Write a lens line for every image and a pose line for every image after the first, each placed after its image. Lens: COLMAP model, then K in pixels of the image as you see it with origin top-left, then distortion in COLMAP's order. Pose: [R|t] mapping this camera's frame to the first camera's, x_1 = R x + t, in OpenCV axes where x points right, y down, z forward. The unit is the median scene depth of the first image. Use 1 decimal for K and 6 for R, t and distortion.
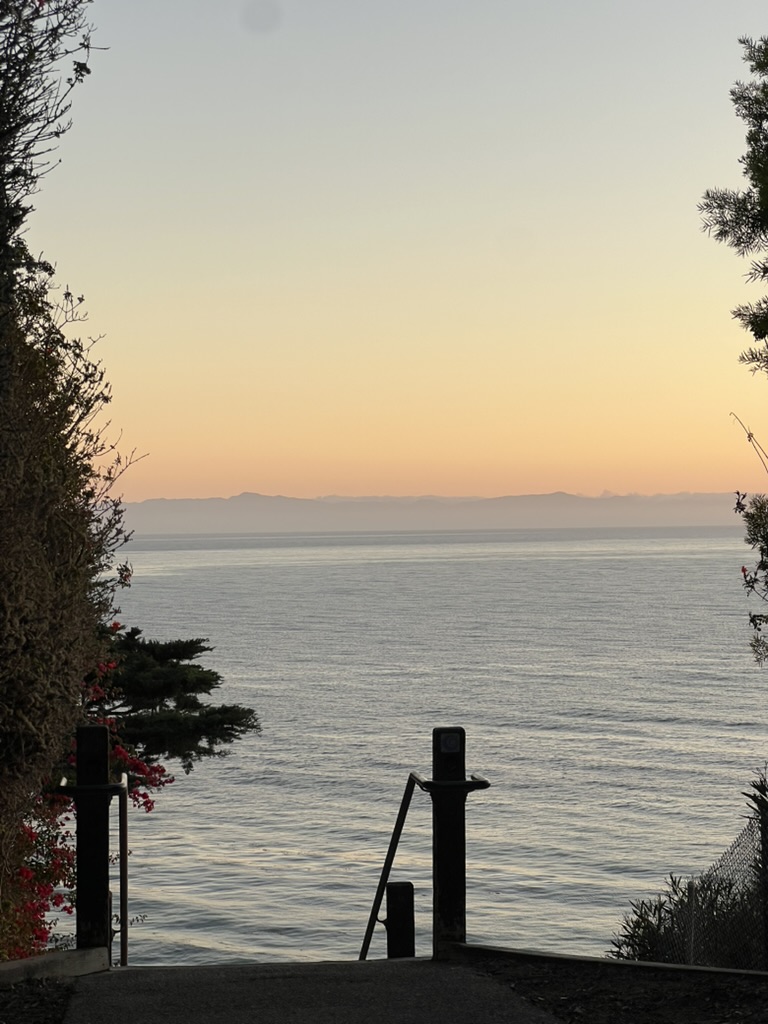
lens RADIAL K [[2294.7, 0, 384.0], [0, 2294.7, 512.0], [0, 0, 1]] dist [-0.035484, 0.324125]
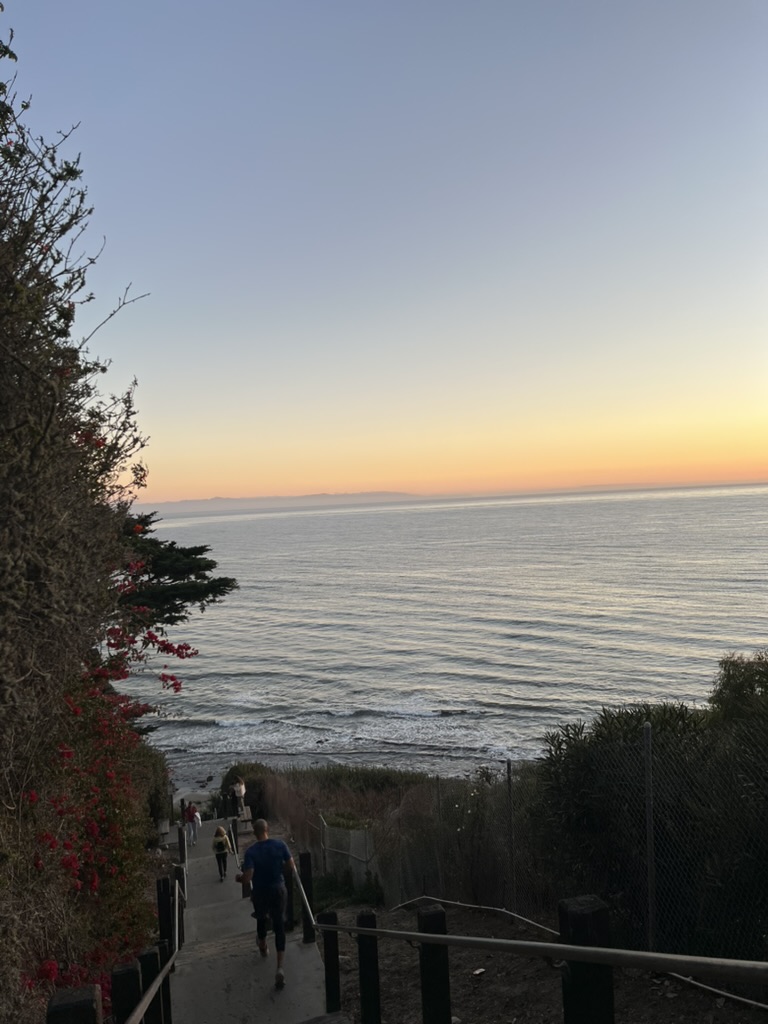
lens RADIAL K [[759.8, 0, 370.2], [0, 759.8, 518.9], [0, 0, 1]] dist [0.042071, -0.031387]
pose [[0.989443, -0.041485, 0.138855, -0.030235], [0.038106, 0.998911, 0.026911, 0.020442], [-0.139820, -0.021336, 0.989947, 0.326259]]
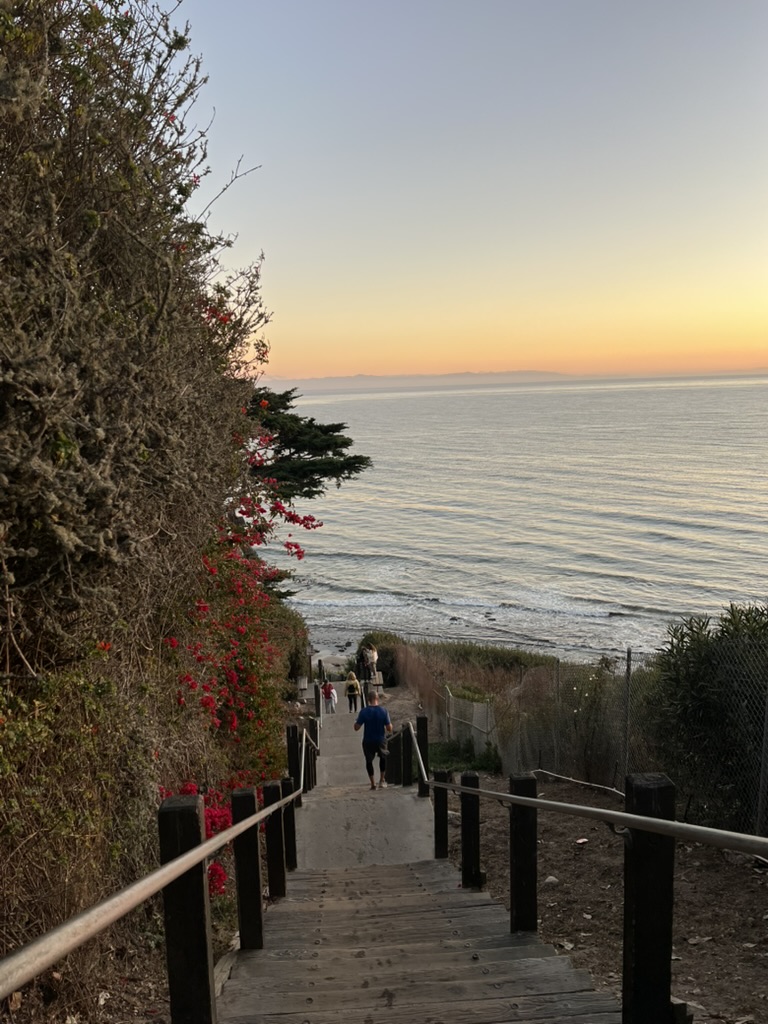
lens RADIAL K [[763.9, 0, 373.3], [0, 763.9, 509.6], [0, 0, 1]] dist [0.110958, -0.165196]
pose [[0.998948, -0.011561, -0.044366, -0.024288], [0.018735, 0.986135, 0.164885, 0.020603], [0.041844, -0.165543, 0.985314, 0.322679]]
